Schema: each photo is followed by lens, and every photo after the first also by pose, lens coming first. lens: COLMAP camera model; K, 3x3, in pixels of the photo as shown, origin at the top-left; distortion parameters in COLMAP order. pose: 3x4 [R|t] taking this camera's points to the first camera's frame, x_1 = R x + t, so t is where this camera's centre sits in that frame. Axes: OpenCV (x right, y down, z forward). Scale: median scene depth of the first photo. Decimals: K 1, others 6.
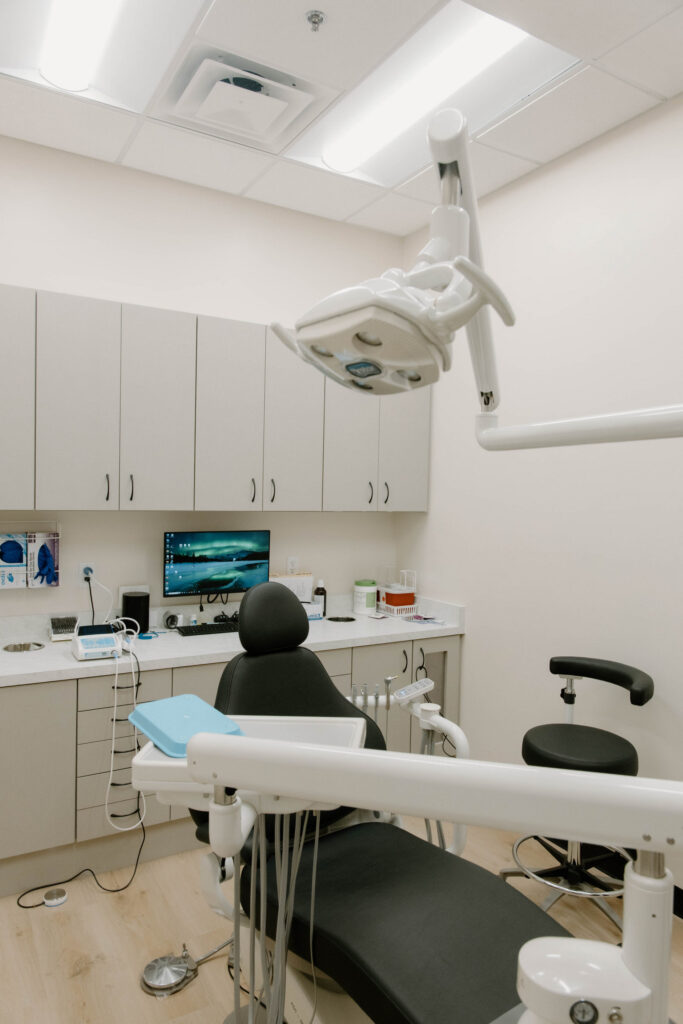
lens RADIAL K [[687.9, 0, 341.5], [0, 687.9, 512.0], [0, 0, 1]] dist [-0.000169, 0.000540]
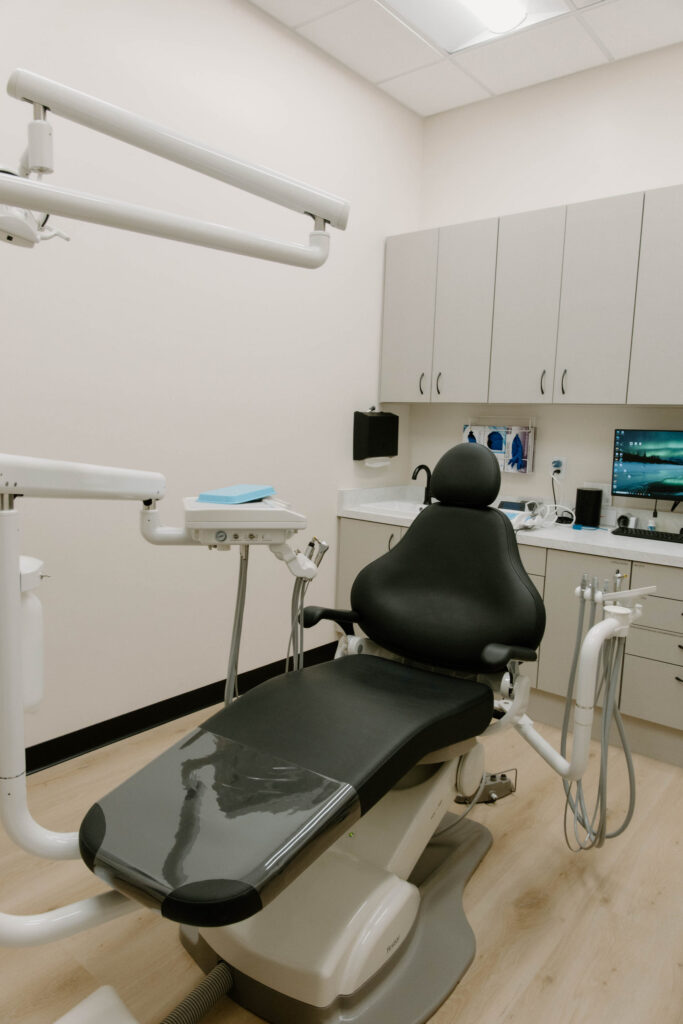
lens RADIAL K [[687.9, 0, 341.5], [0, 687.9, 512.0], [0, 0, 1]] dist [-0.000169, 0.000540]
pose [[0.343889, 0.108100, -0.932767, 0.537977], [-0.061534, 0.993811, 0.092488, 0.080041], [0.936992, 0.025591, 0.348412, 0.287673]]
